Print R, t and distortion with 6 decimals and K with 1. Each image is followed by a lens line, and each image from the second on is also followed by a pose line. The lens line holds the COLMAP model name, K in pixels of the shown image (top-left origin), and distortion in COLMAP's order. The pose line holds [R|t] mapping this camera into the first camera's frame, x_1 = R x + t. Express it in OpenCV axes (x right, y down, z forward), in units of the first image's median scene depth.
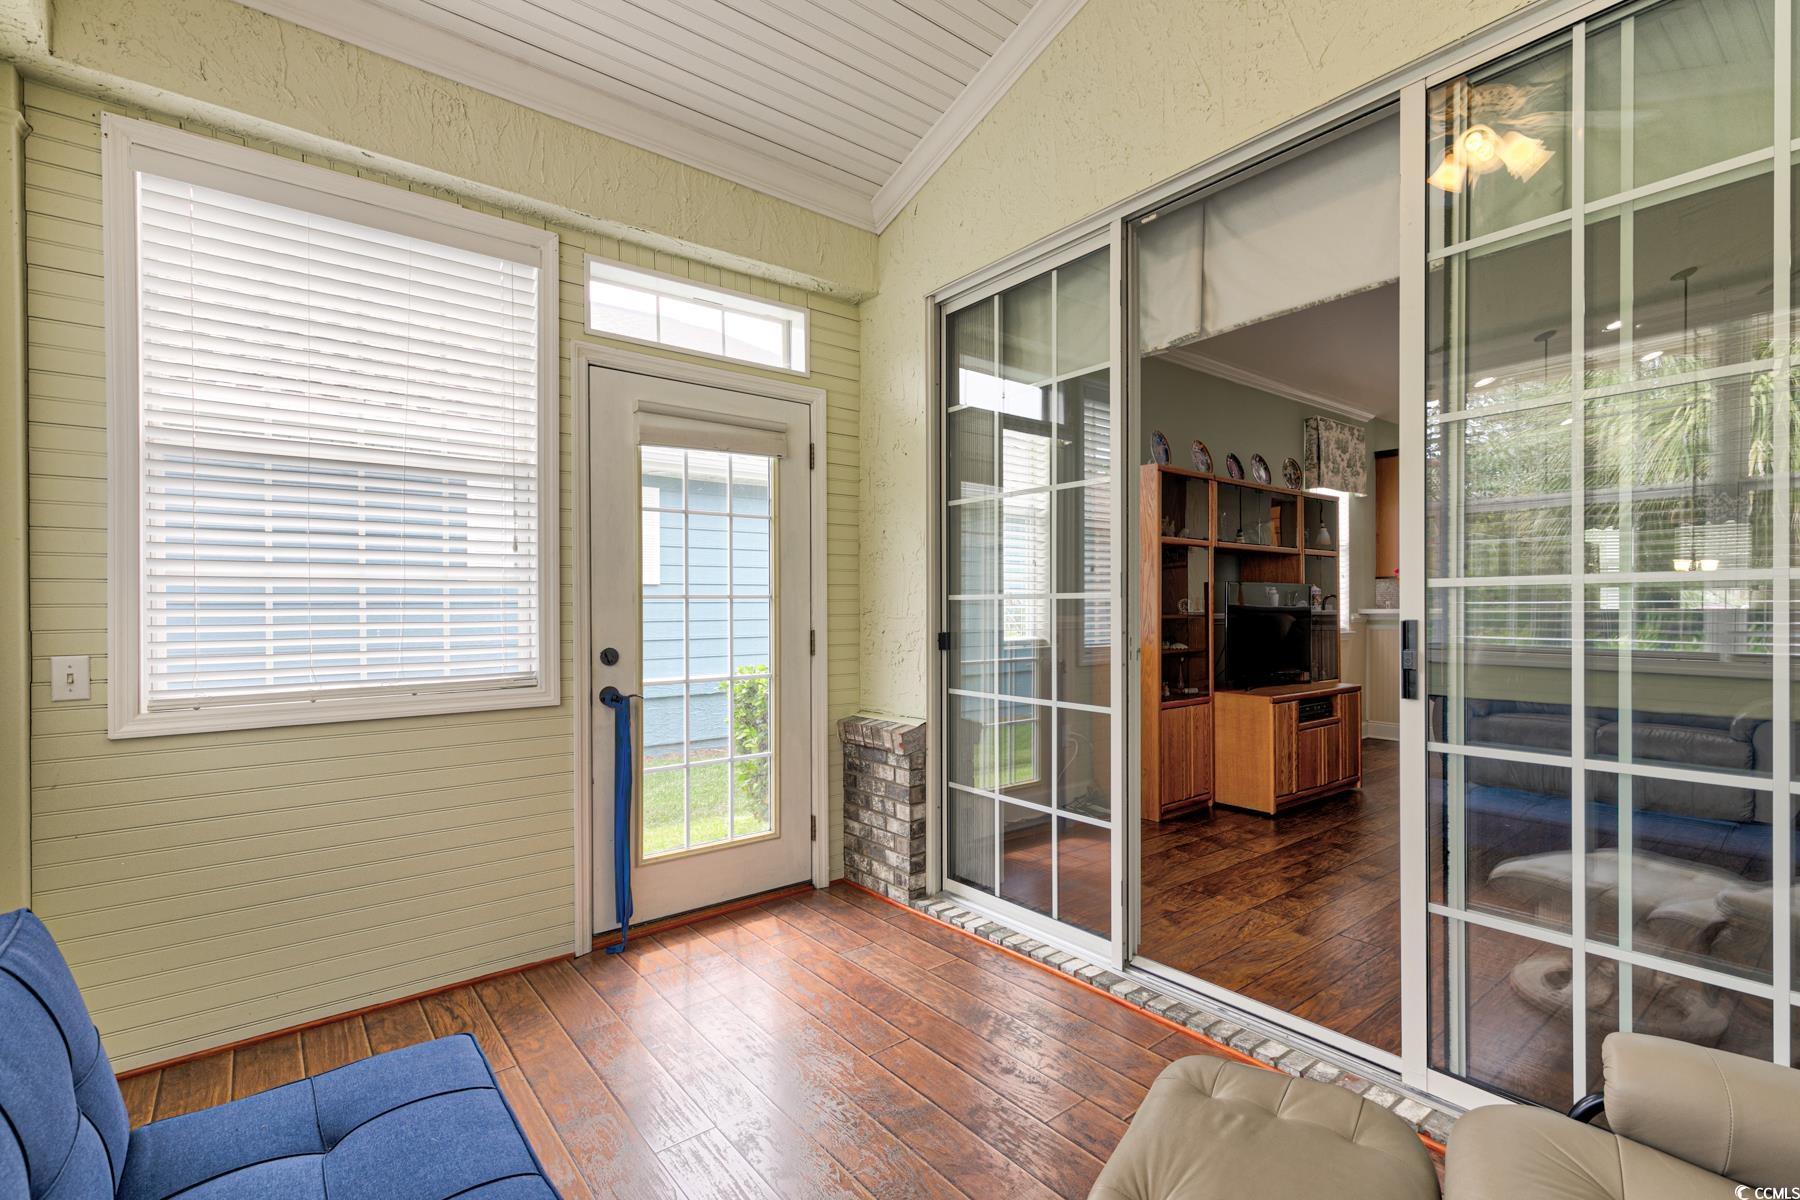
lens RADIAL K [[811.6, 0, 901.2], [0, 811.6, 608.4], [0, 0, 1]] dist [0.001749, 0.000106]
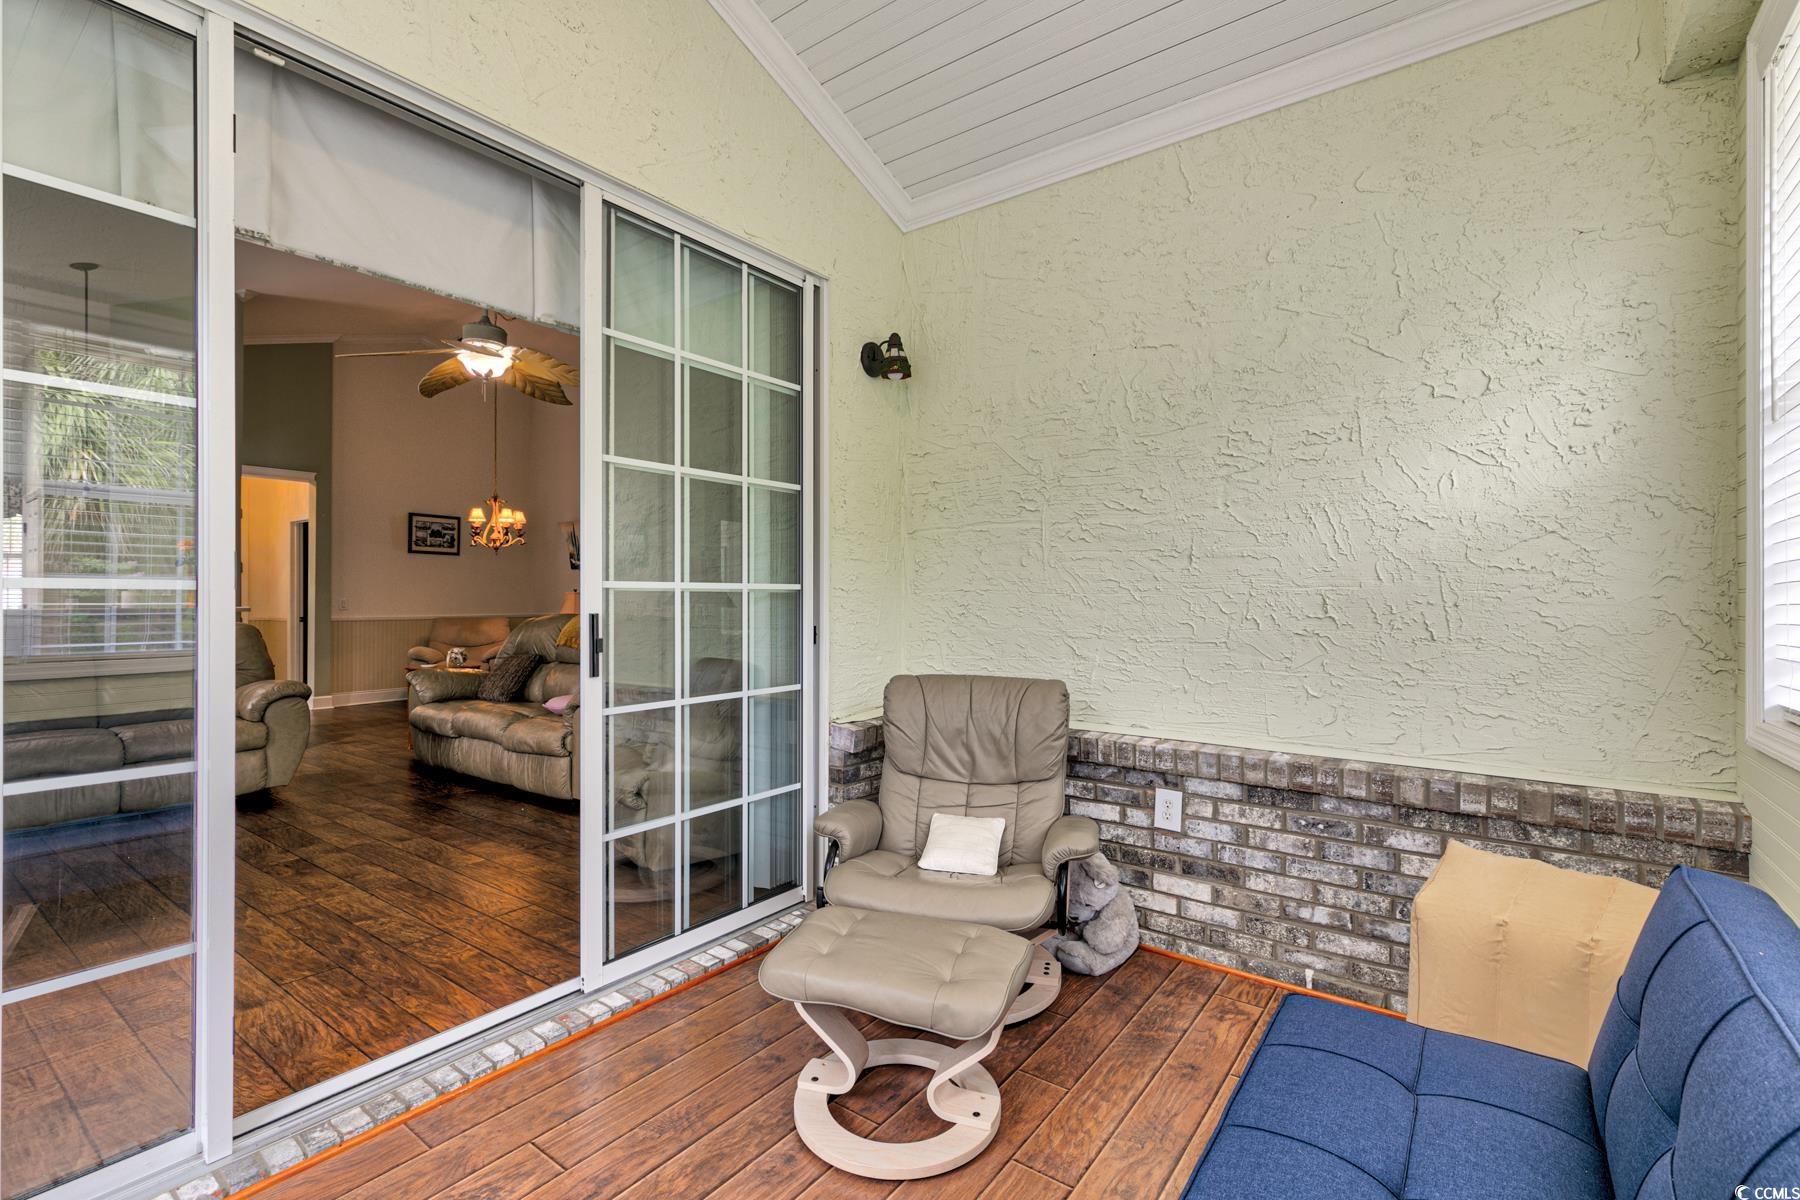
lens RADIAL K [[811.6, 0, 901.0], [0, 811.6, 599.1], [0, 0, 1]] dist [0.001749, 0.000106]
pose [[-0.263880, 0.010152, 0.964502, -0.564390], [0.008459, 0.999931, -0.008211, 0.005862], [-0.964518, 0.005992, -0.263948, 0.709197]]
